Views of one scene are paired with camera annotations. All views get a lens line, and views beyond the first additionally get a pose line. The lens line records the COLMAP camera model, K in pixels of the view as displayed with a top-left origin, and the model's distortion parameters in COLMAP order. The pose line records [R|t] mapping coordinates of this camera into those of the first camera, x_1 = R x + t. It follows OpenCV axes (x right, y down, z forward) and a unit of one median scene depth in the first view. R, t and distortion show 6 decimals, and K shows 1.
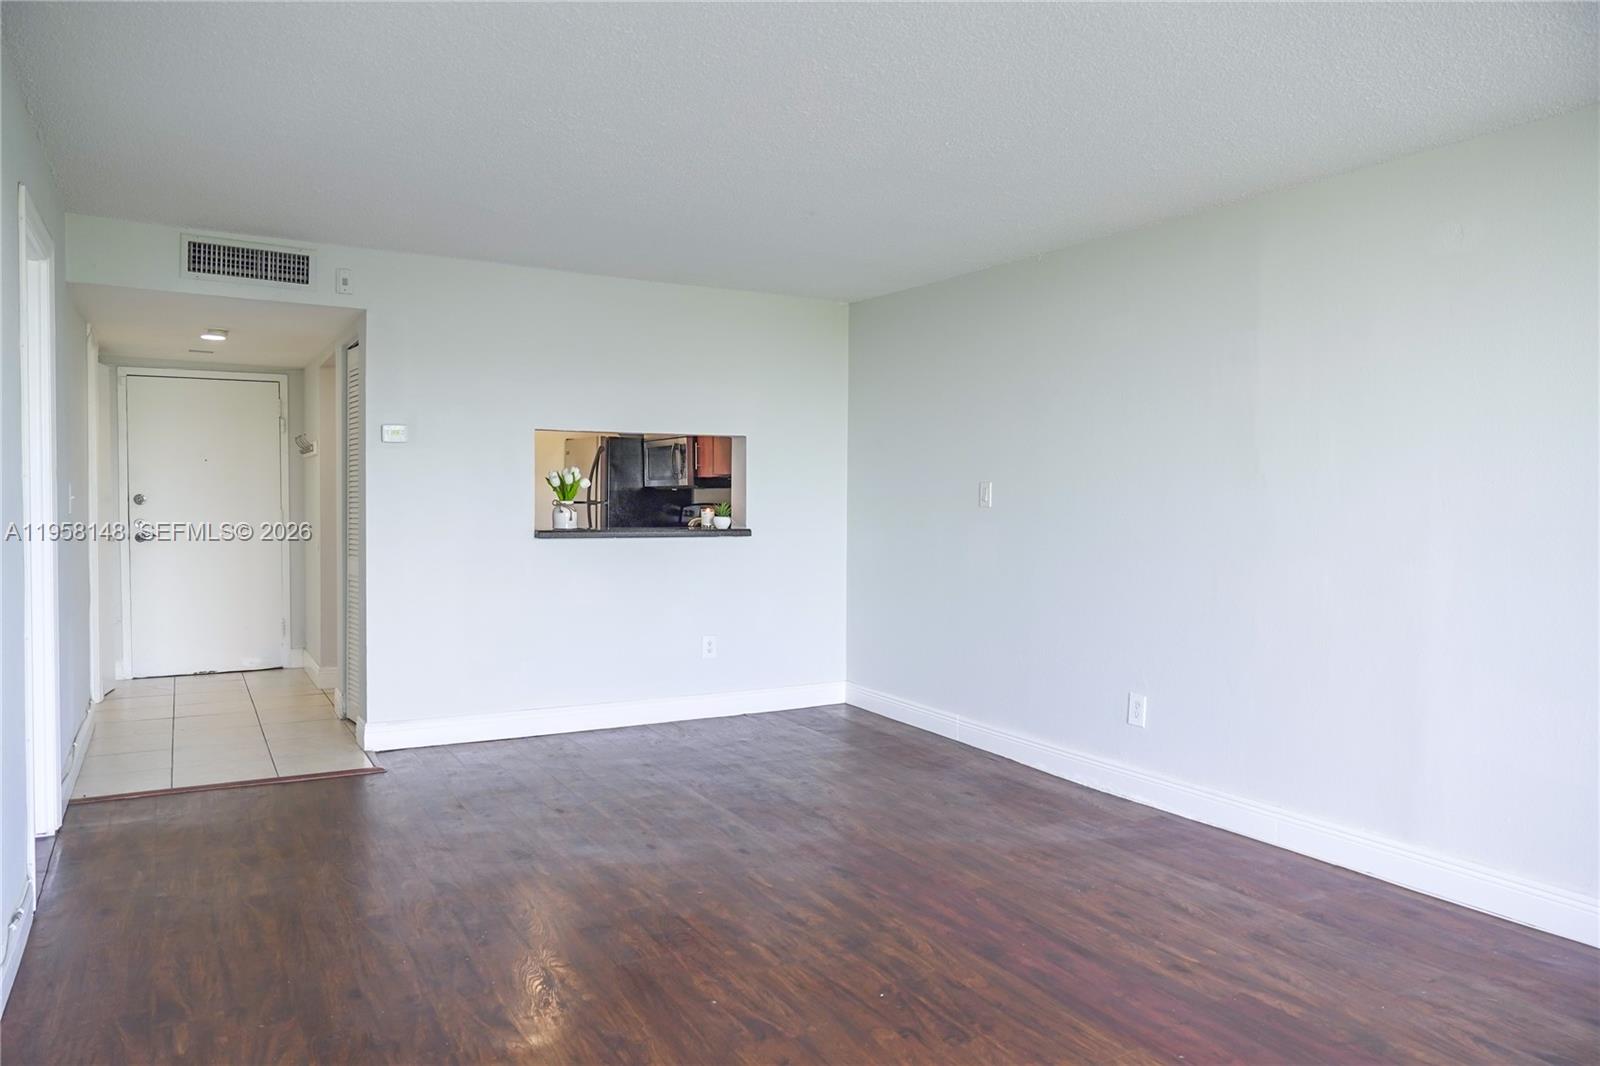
lens RADIAL K [[1075.6, 0, 793.7], [0, 1075.6, 527.2], [0, 0, 1]] dist [-0.041097, 0.040960]
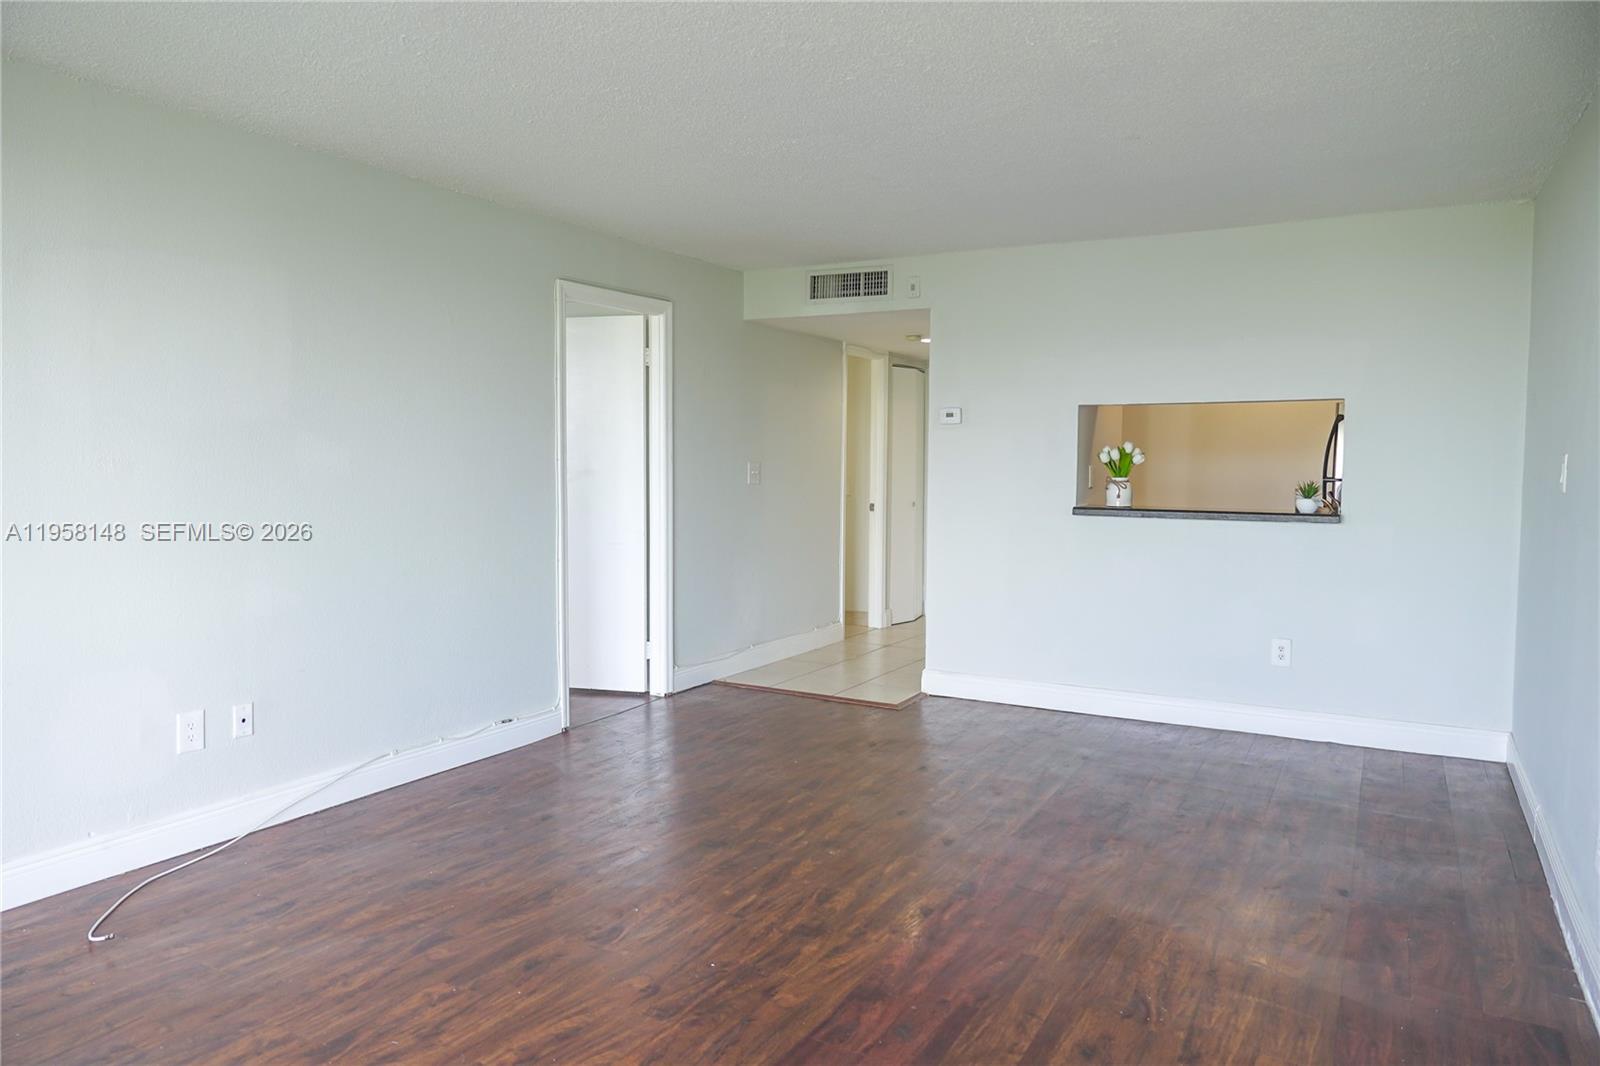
lens RADIAL K [[1075.6, 0, 793.7], [0, 1075.6, 527.2], [0, 0, 1]] dist [-0.041097, 0.040960]
pose [[0.504870, 0.047716, -0.861876, 0.532613], [-0.025239, 0.998860, 0.040515, -0.013045], [0.862826, 0.001298, 0.505499, 0.297221]]
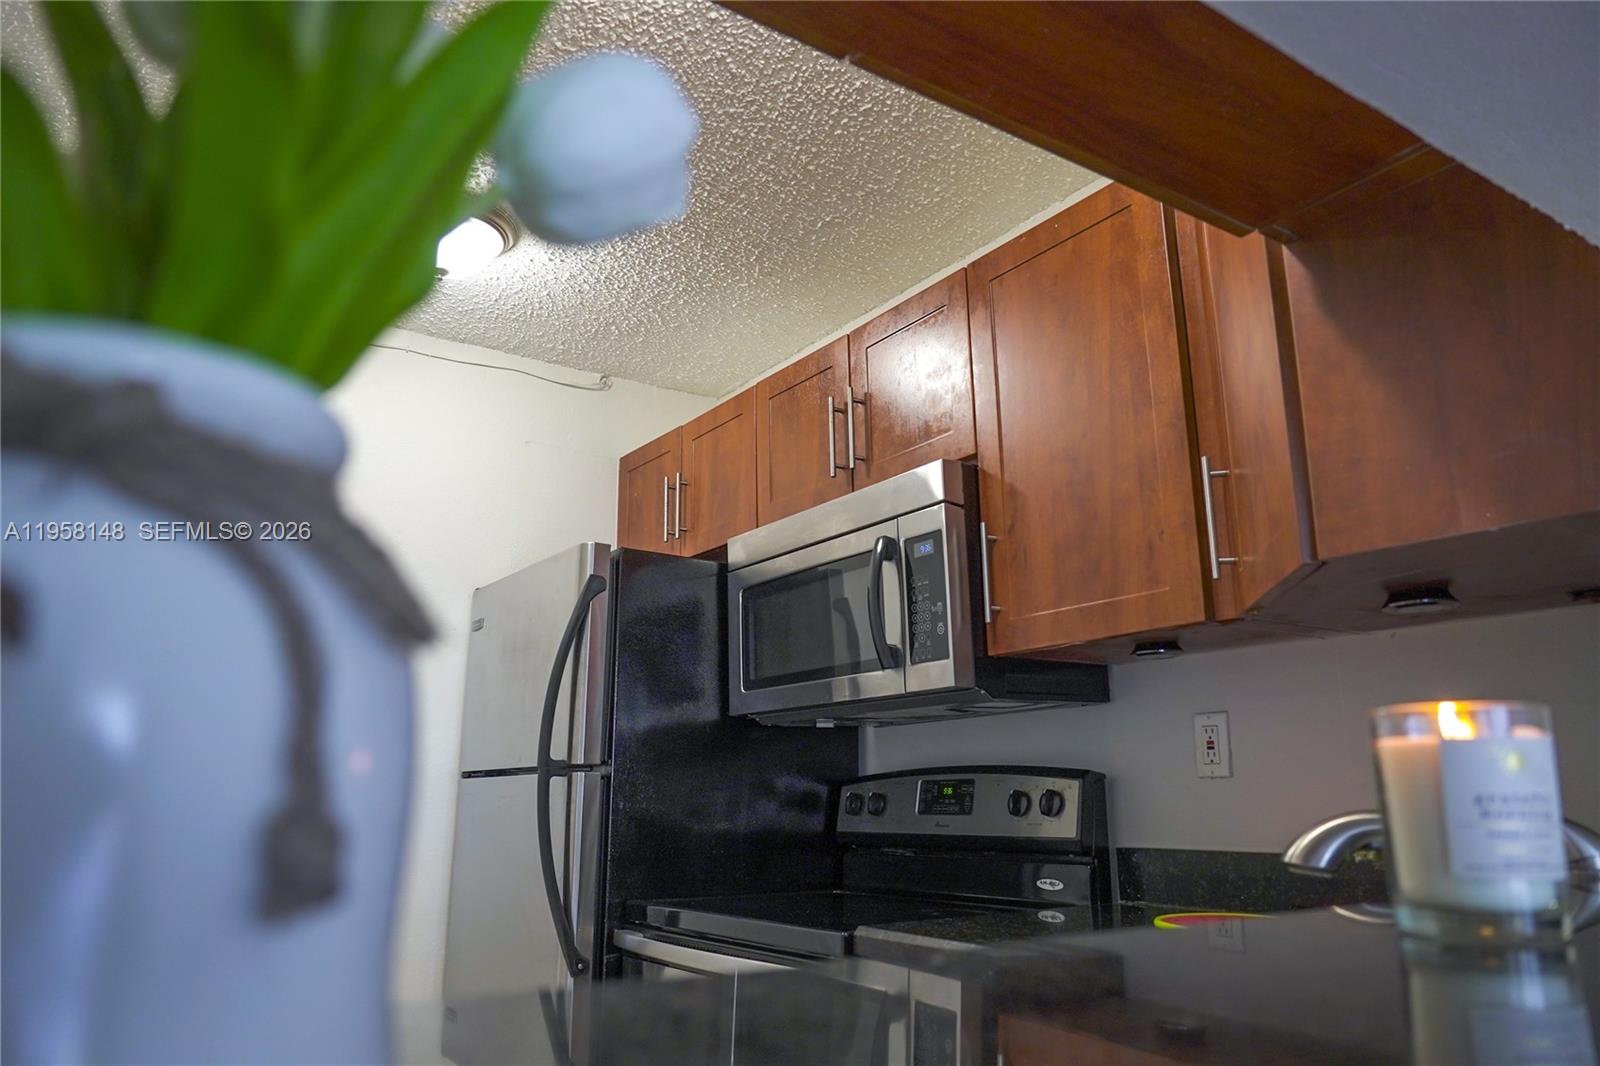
lens RADIAL K [[1115.7, 0, 798.3], [0, 1115.7, 541.9], [0, 0, 1]] dist [0.003082, 0.004082]
pose [[0.997002, 0.007621, 0.076998, -0.230137], [0.012257, 0.967018, -0.254414, -0.007353], [-0.076398, 0.254595, 0.964025, 1.087289]]
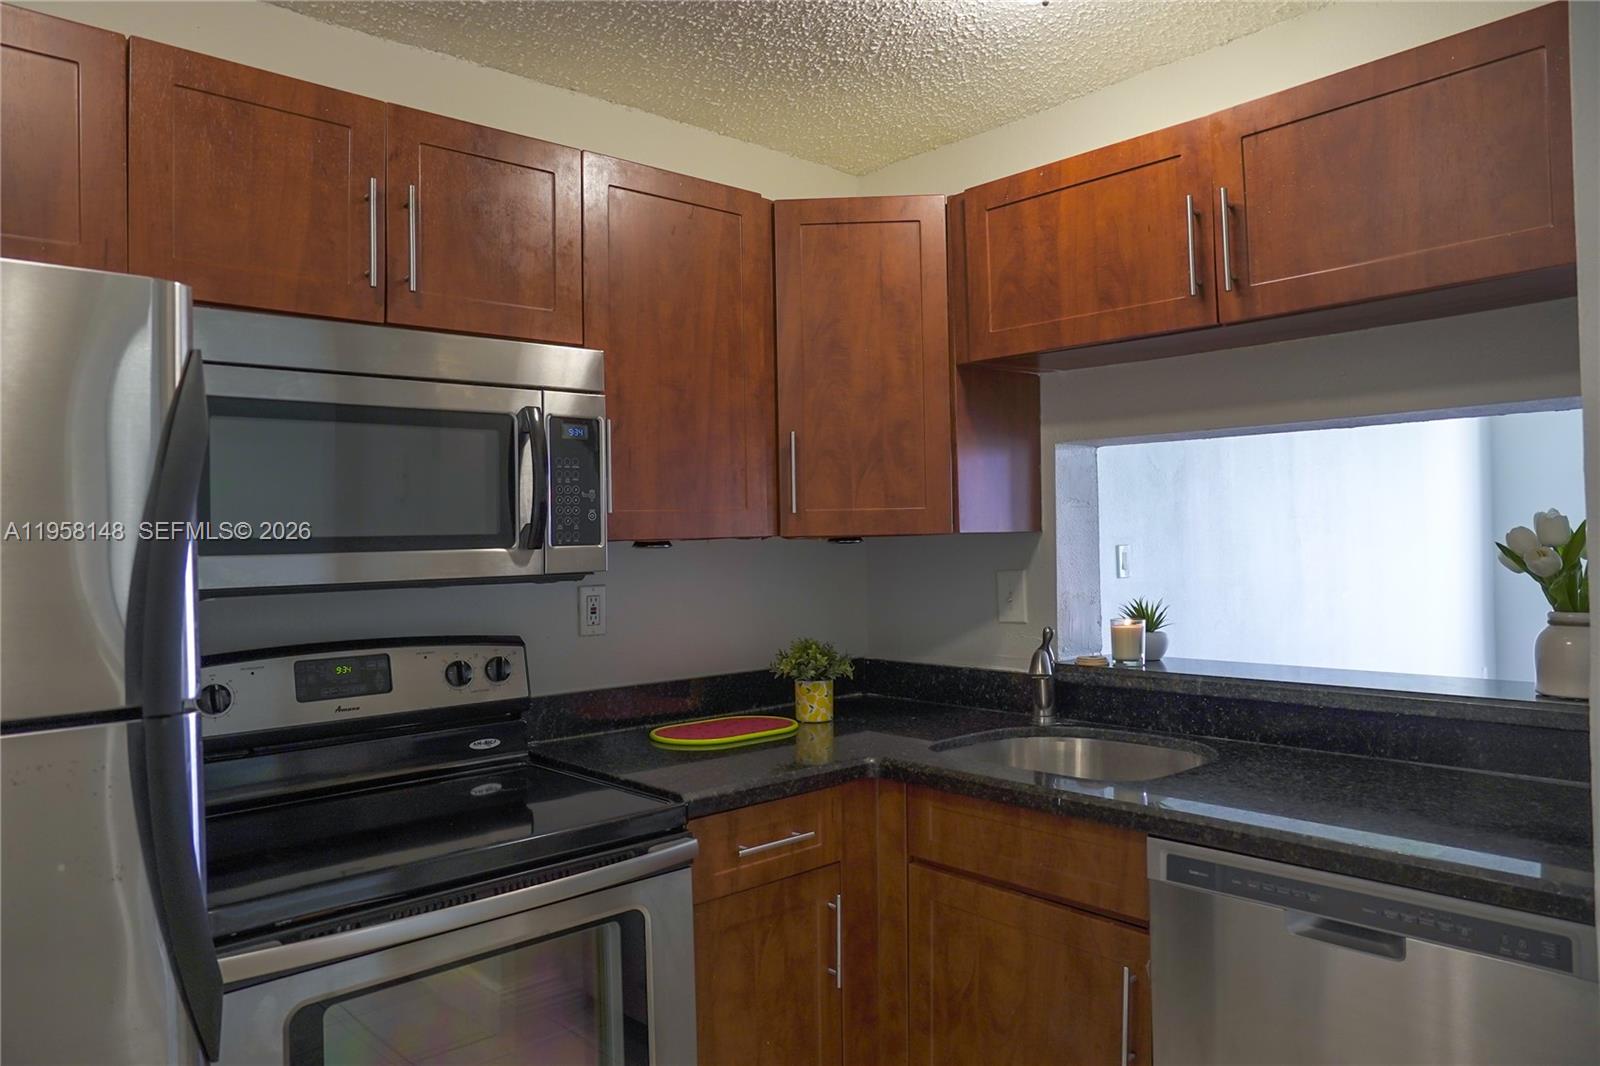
lens RADIAL K [[1115.7, 0, 798.3], [0, 1115.7, 541.9], [0, 0, 1]] dist [0.003082, 0.004082]
pose [[-0.194306, -0.000845, 0.980941, -0.571402], [0.051313, 0.998622, 0.011024, -0.068688], [-0.979598, 0.052477, -0.193994, 1.480581]]
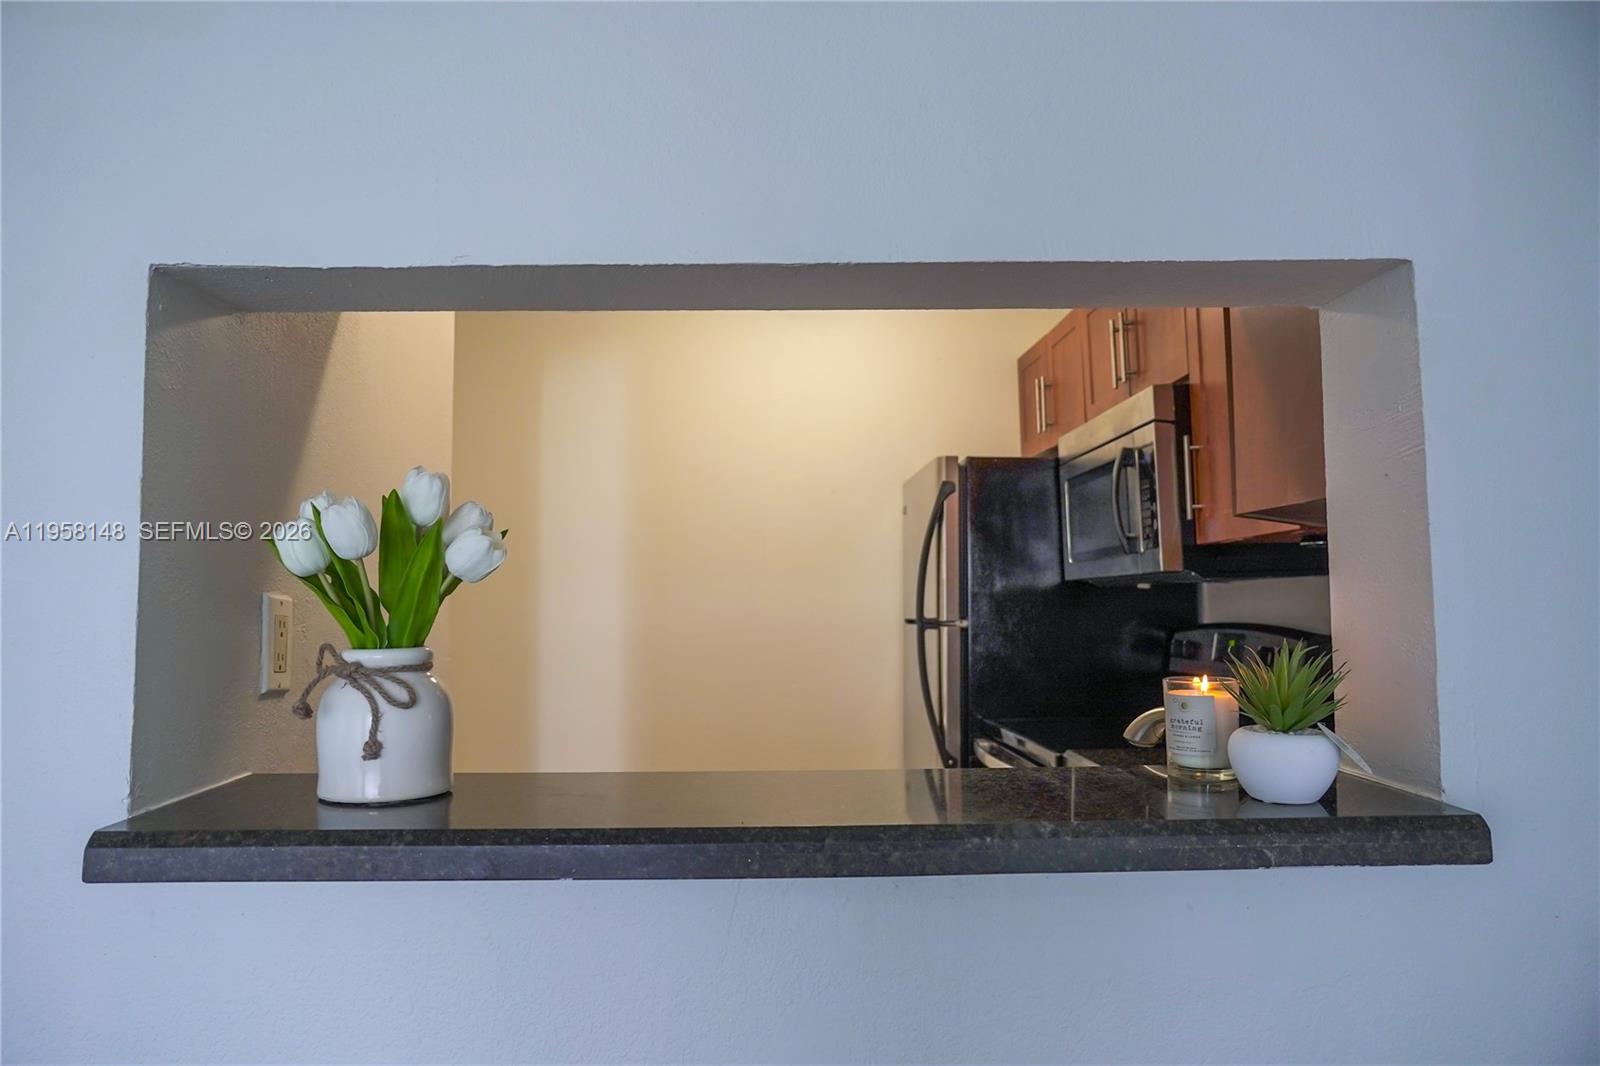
lens RADIAL K [[1075.6, 0, 793.7], [0, 1075.6, 527.2], [0, 0, 1]] dist [-0.041097, 0.040960]
pose [[0.879087, -0.050406, -0.473989, -0.063762], [0.003698, 0.995084, -0.098963, -0.030333], [0.476647, 0.085244, 0.874952, 0.980423]]
